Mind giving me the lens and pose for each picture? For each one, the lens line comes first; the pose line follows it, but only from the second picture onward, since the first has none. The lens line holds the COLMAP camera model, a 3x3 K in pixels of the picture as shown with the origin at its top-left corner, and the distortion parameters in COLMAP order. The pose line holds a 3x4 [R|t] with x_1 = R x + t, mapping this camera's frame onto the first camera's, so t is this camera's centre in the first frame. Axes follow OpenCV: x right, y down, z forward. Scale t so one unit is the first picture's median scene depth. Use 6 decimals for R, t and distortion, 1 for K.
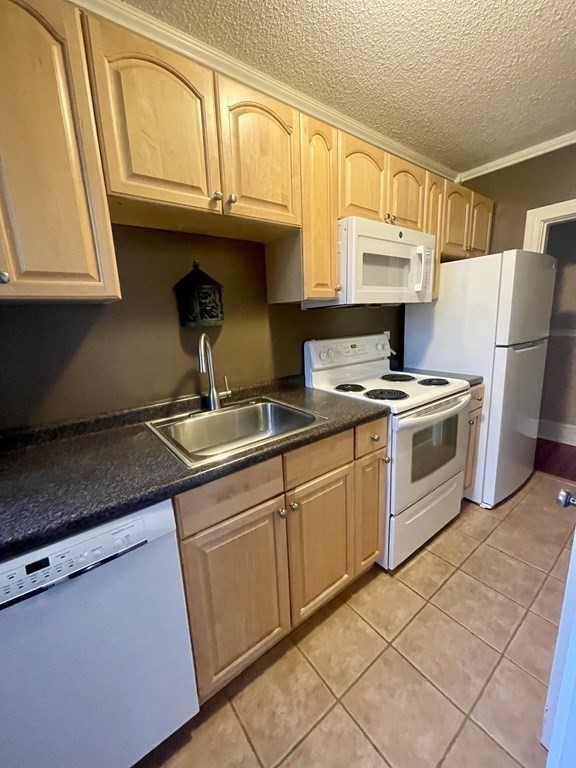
lens RADIAL K [[307.4, 0, 287.3], [0, 307.4, 380.4], [0, 0, 1]] dist [-0.005300, 0.001057]
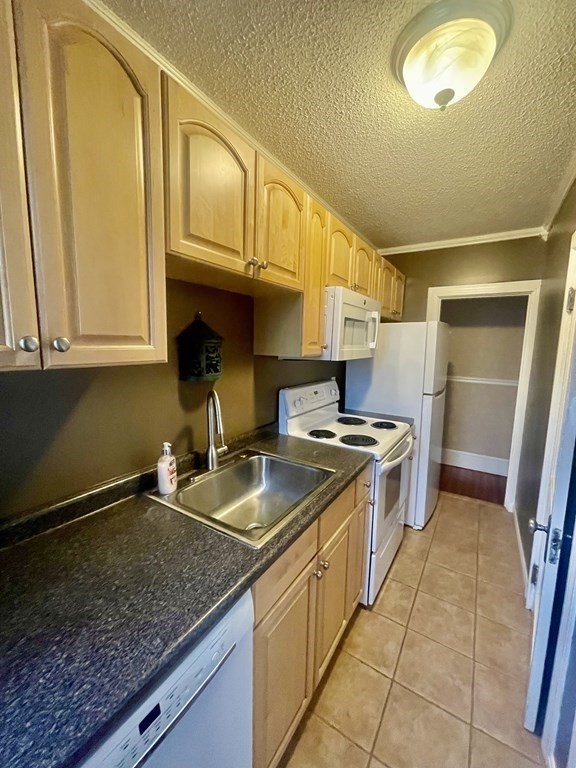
lens RADIAL K [[307.4, 0, 288.1], [0, 307.4, 381.2], [0, 0, 1]] dist [-0.005300, 0.001057]
pose [[0.938104, 0.017560, 0.345909, -0.358954], [0.011095, 0.996678, -0.080685, -0.094182], [-0.346177, 0.079529, 0.934792, 0.029696]]
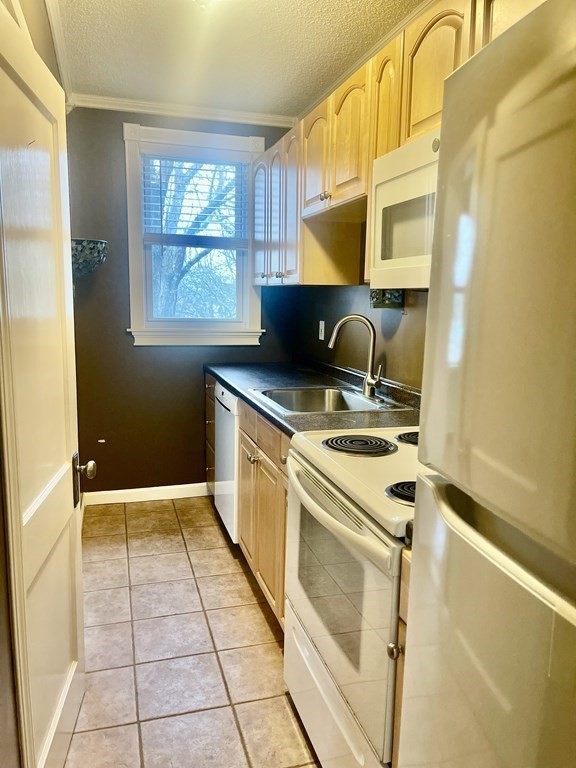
lens RADIAL K [[590.0, 0, 287.0], [0, 590.0, 385.7], [0, 0, 1]] dist [0.000106, 0.001240]
pose [[-0.357429, 0.178753, -0.916674, 1.557776], [-0.194382, 0.945780, 0.260222, -0.365672], [0.913488, 0.271196, -0.303303, 1.348970]]
